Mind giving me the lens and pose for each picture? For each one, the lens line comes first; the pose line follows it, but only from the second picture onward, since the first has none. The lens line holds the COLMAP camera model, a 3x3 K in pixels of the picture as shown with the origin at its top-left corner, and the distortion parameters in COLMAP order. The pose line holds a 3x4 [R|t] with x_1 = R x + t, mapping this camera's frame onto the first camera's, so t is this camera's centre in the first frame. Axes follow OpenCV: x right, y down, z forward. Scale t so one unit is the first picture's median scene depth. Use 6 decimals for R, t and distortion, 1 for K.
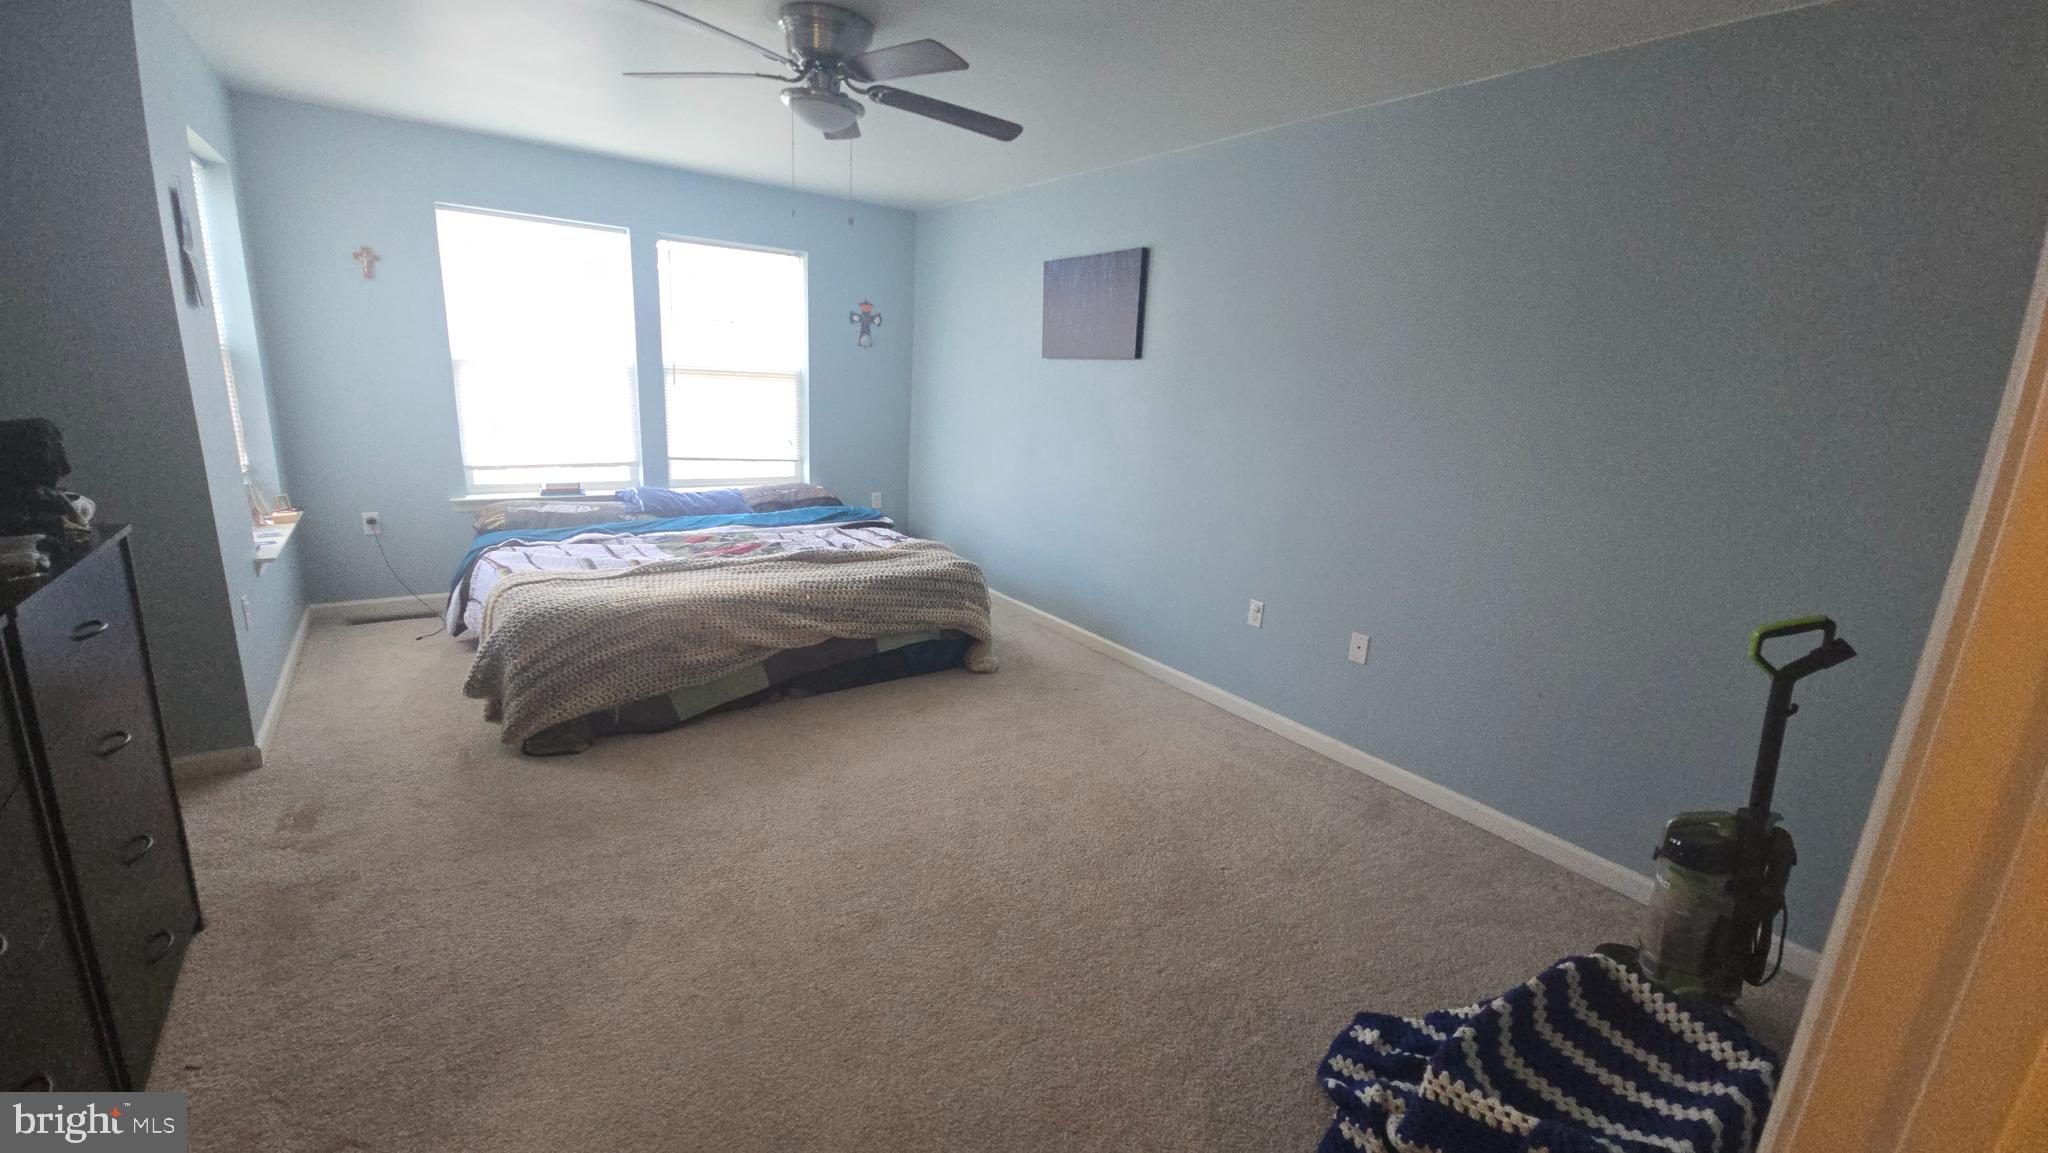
lens RADIAL K [[833.0, 0, 1023.2], [0, 833.0, 583.0], [0, 0, 1]] dist [0.002068, -0.003849]
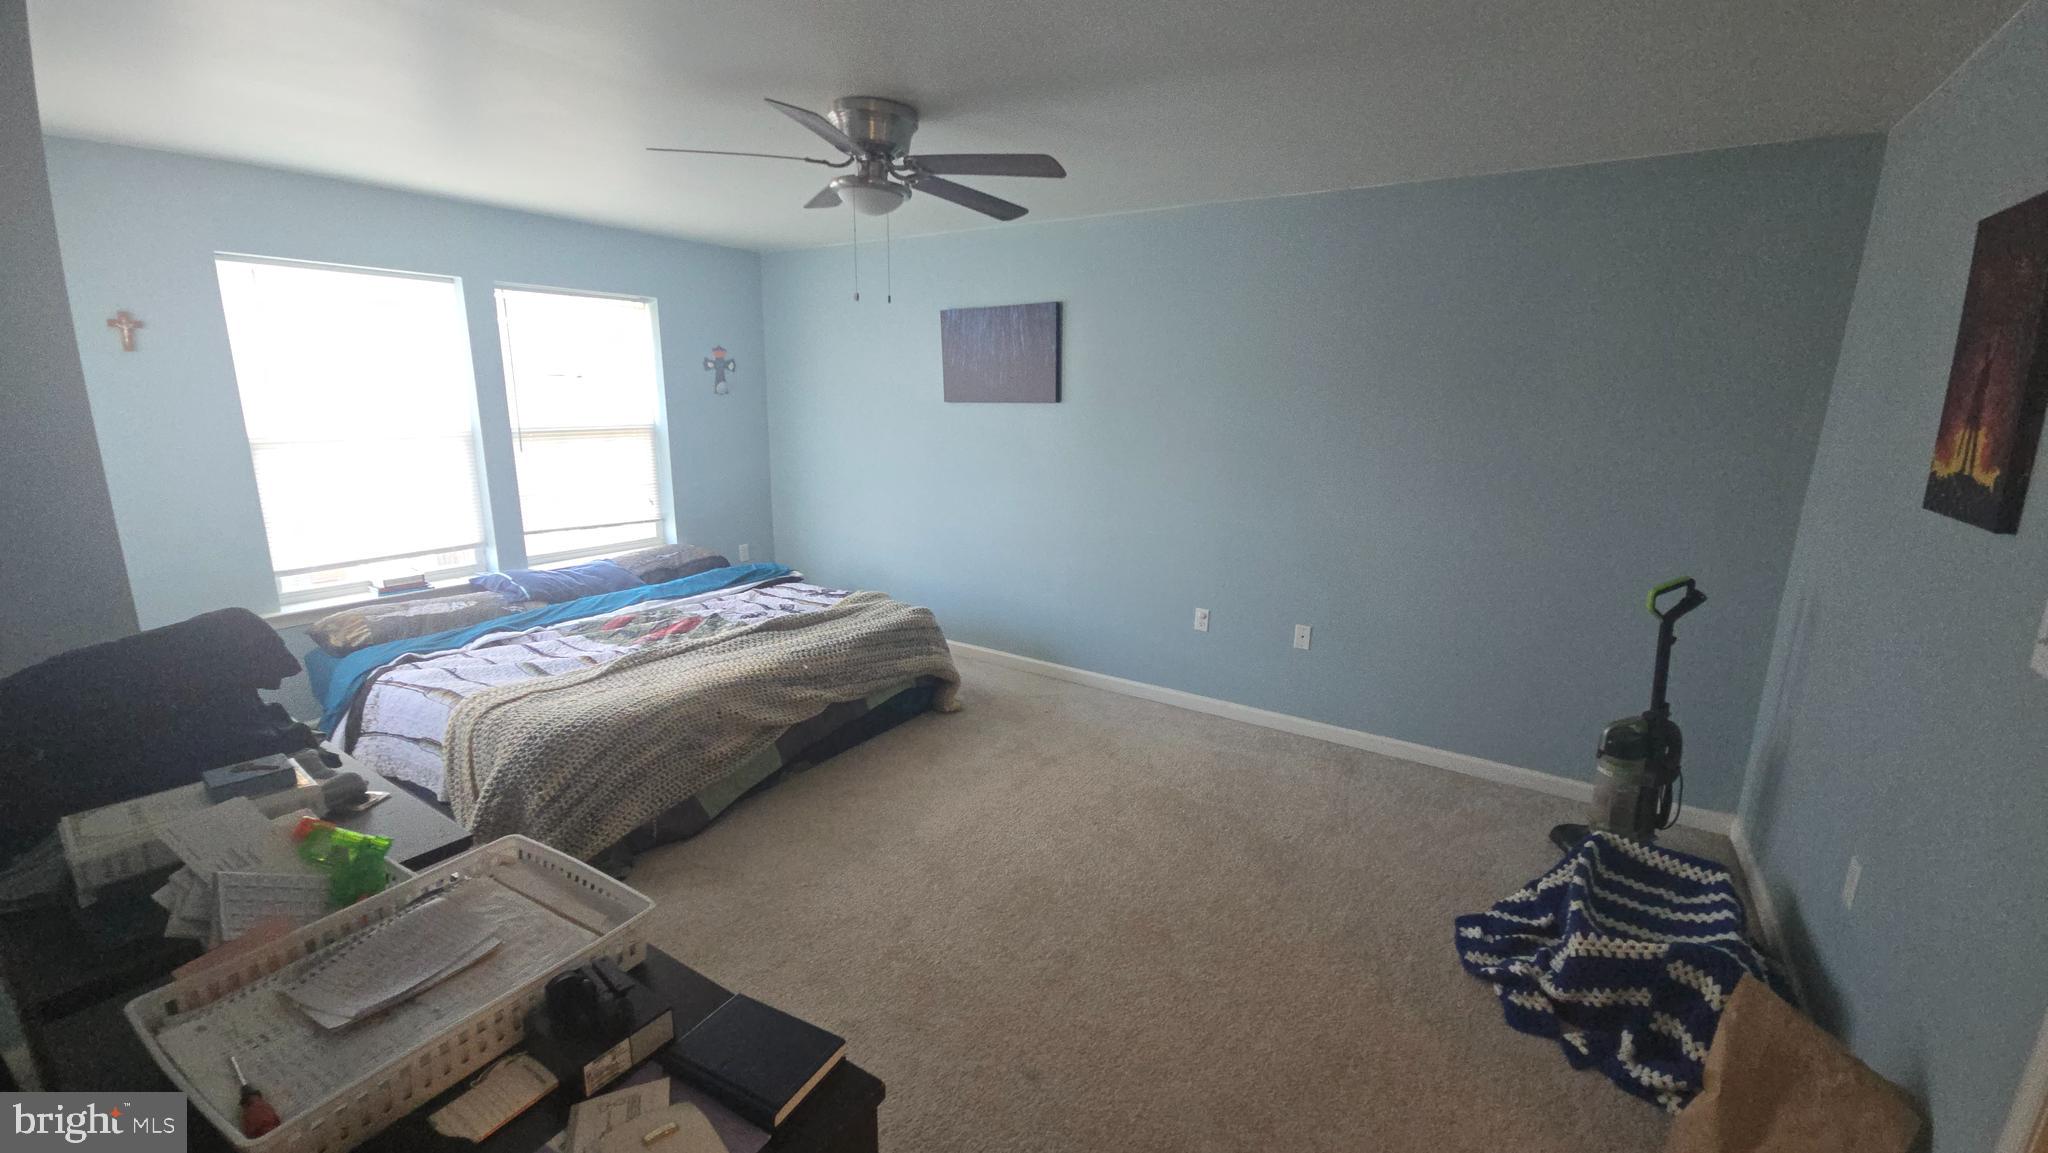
lens RADIAL K [[833.0, 0, 1045.6], [0, 833.0, 582.5], [0, 0, 1]] dist [0.002068, -0.003849]
pose [[0.932076, -0.124072, 0.340353, -0.296815], [0.127592, 0.991753, 0.012114, -0.053818], [-0.339049, 0.032135, 0.940220, -0.013494]]
